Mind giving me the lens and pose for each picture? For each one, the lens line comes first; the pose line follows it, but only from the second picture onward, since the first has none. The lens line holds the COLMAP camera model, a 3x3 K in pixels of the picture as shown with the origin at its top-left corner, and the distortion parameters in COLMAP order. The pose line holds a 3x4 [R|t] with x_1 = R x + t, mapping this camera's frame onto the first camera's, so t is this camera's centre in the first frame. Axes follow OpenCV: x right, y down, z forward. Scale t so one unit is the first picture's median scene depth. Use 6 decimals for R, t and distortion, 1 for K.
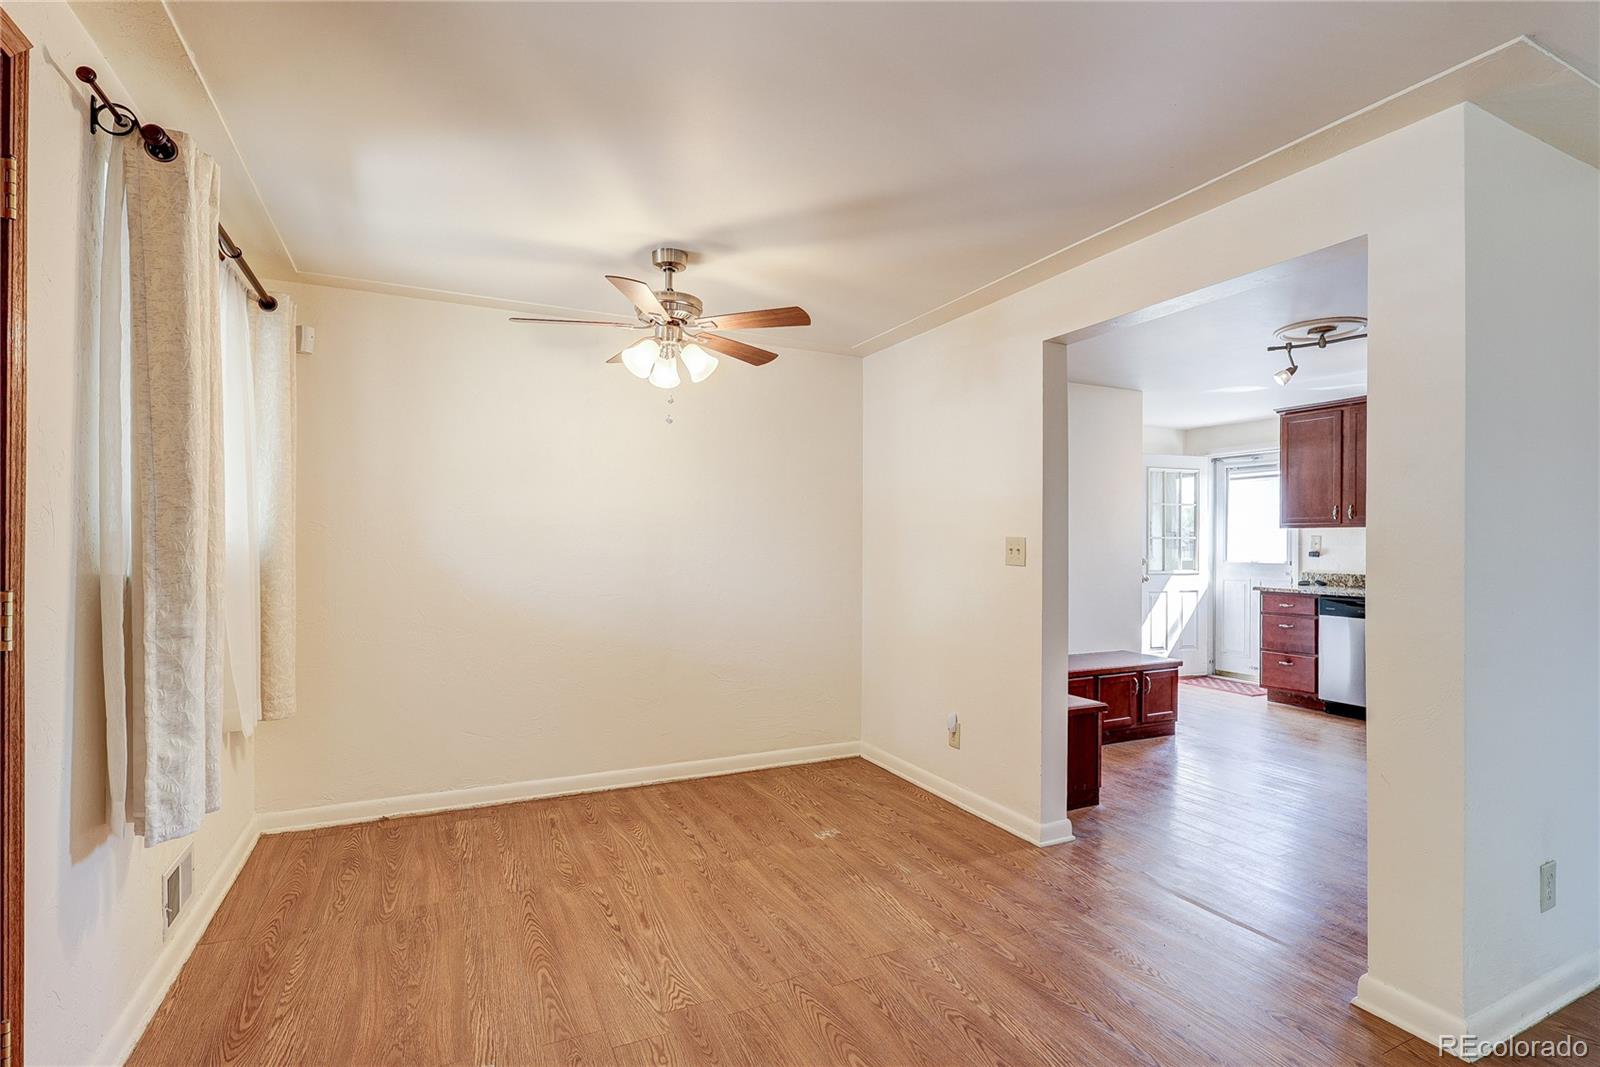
lens RADIAL K [[769.0, 0, 805.4], [0, 769.0, 546.1], [0, 0, 1]] dist [-0.000235, 0.000366]
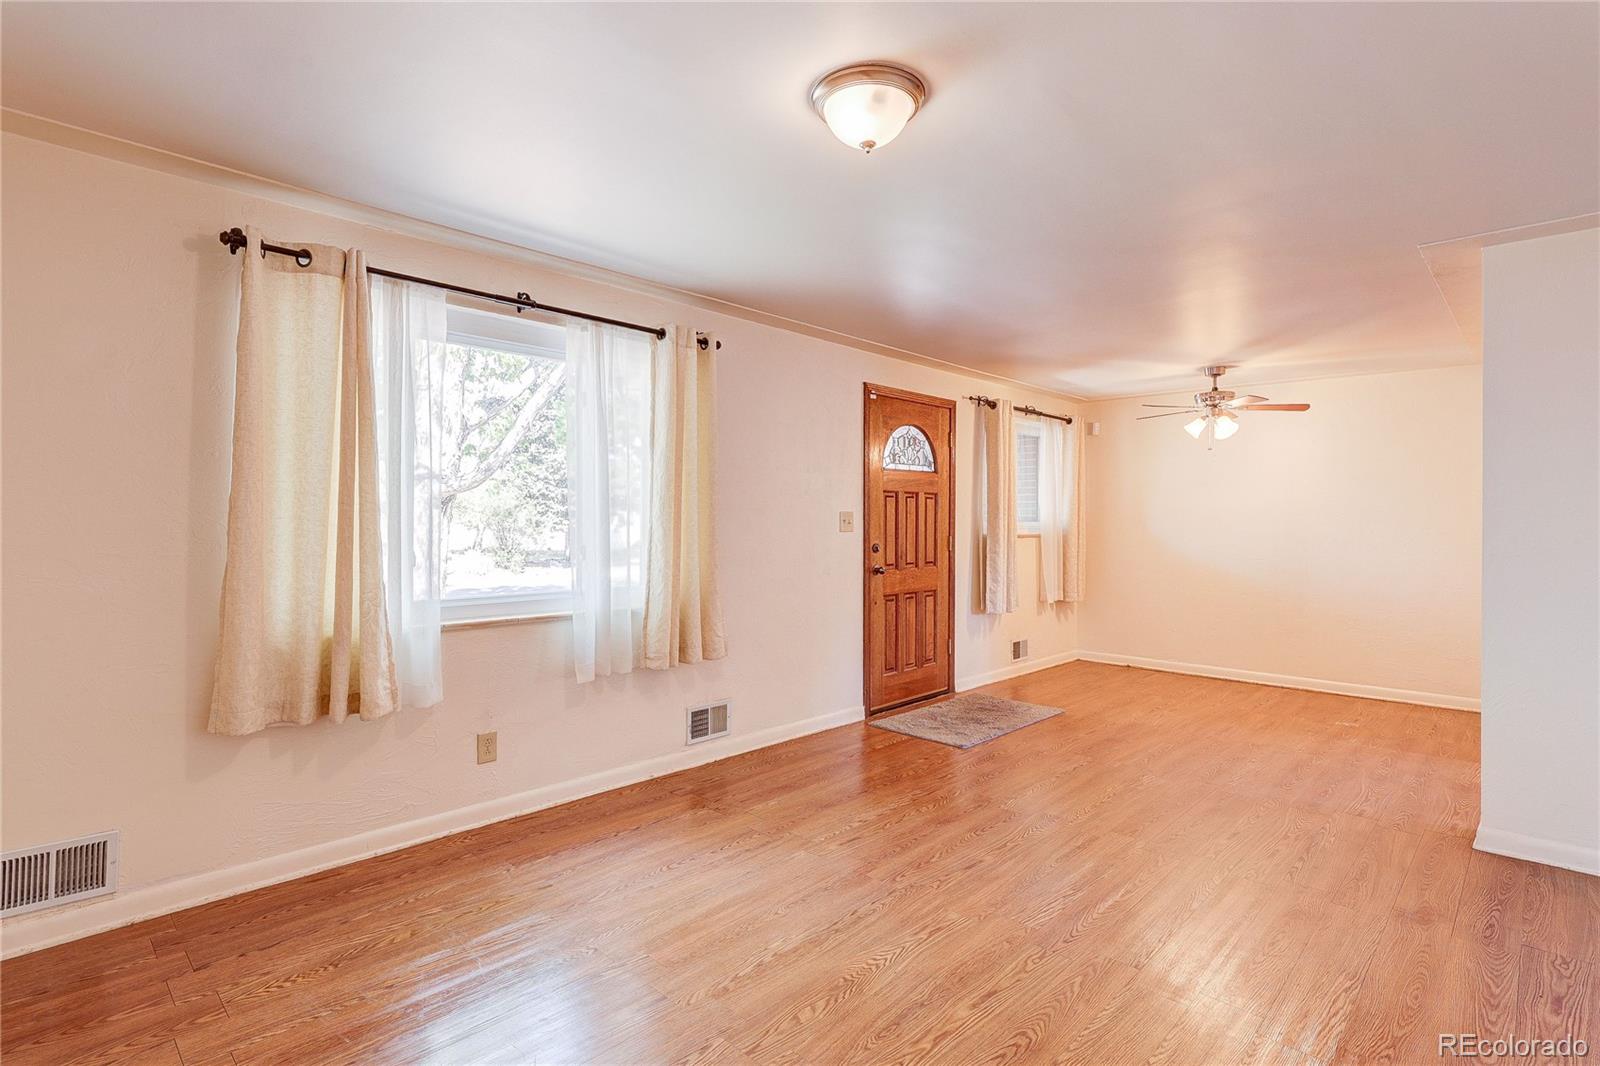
lens RADIAL K [[783.4, 0, 794.7], [0, 783.4, 518.9], [0, 0, 1]] dist [-0.002261, -0.000113]
pose [[0.340469, -0.006408, -0.940234, 1.237648], [-0.007743, 0.999924, -0.009618, 0.006102], [0.940224, 0.010555, 0.340394, -0.575858]]
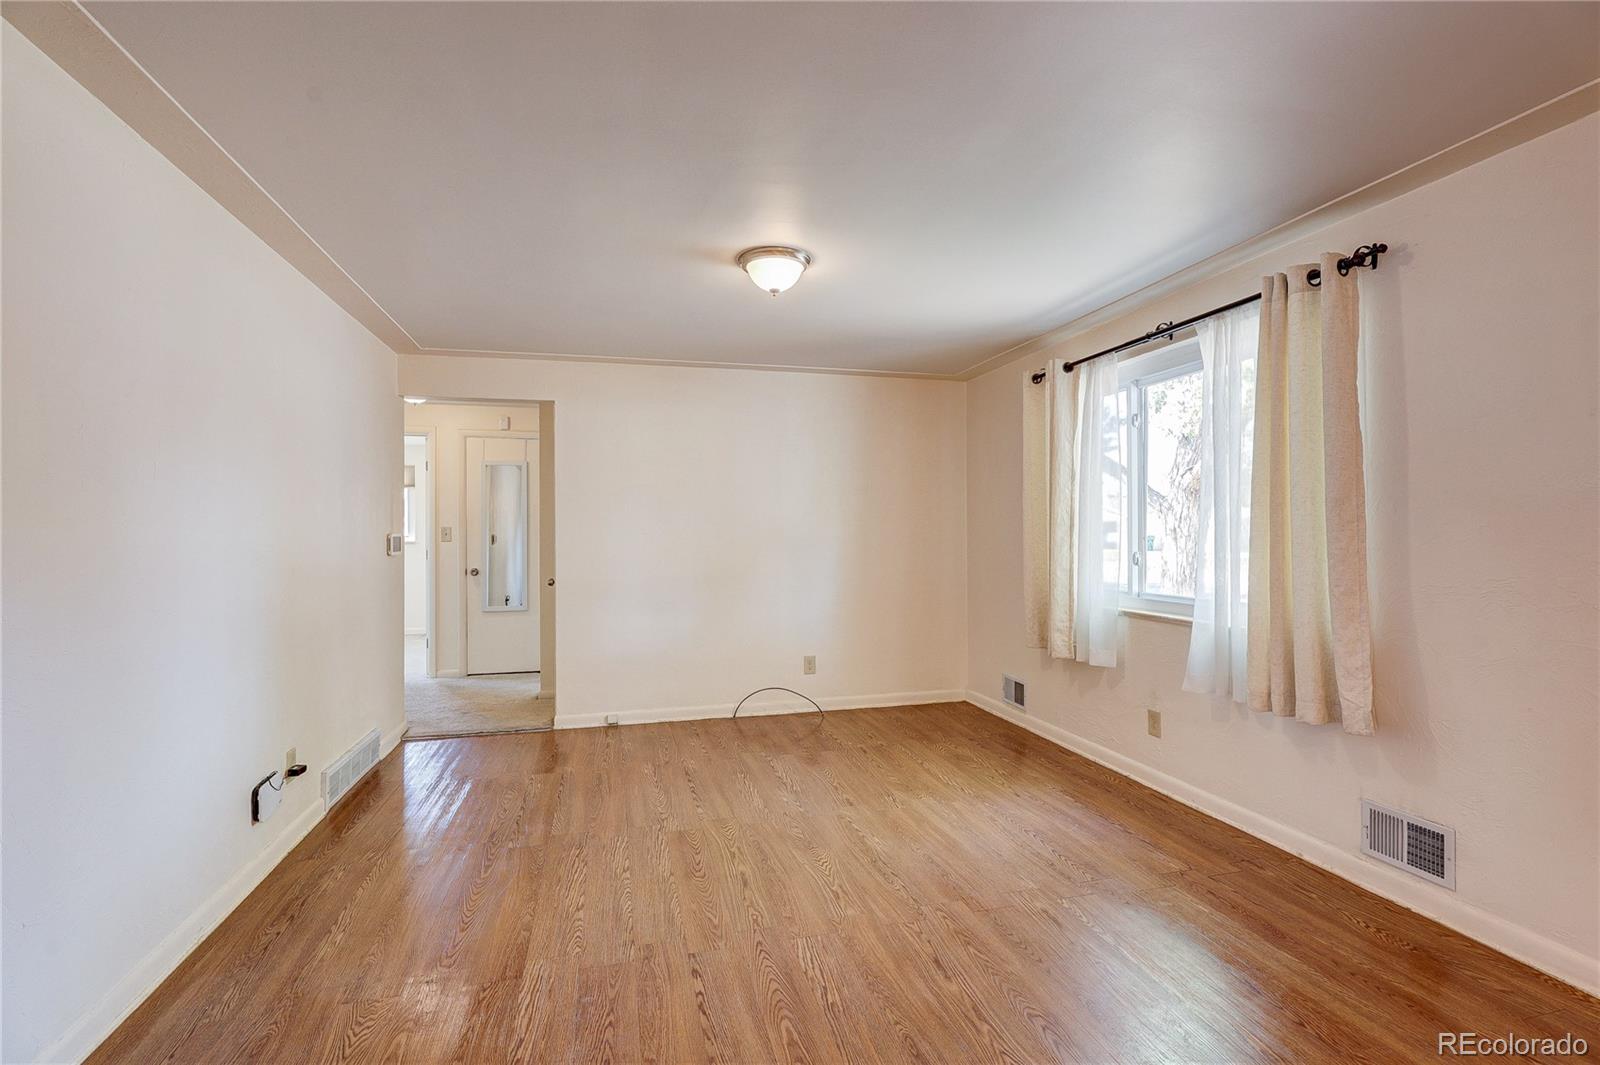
lens RADIAL K [[754.6, 0, 803.9], [0, 754.6, 527.0], [0, 0, 1]] dist [0.001192, 0.000471]
pose [[-0.979835, 0.003239, 0.199781, 0.356396], [0.002838, 0.999993, -0.002294, -0.001132], [-0.199787, -0.001681, -0.979838, 0.747373]]
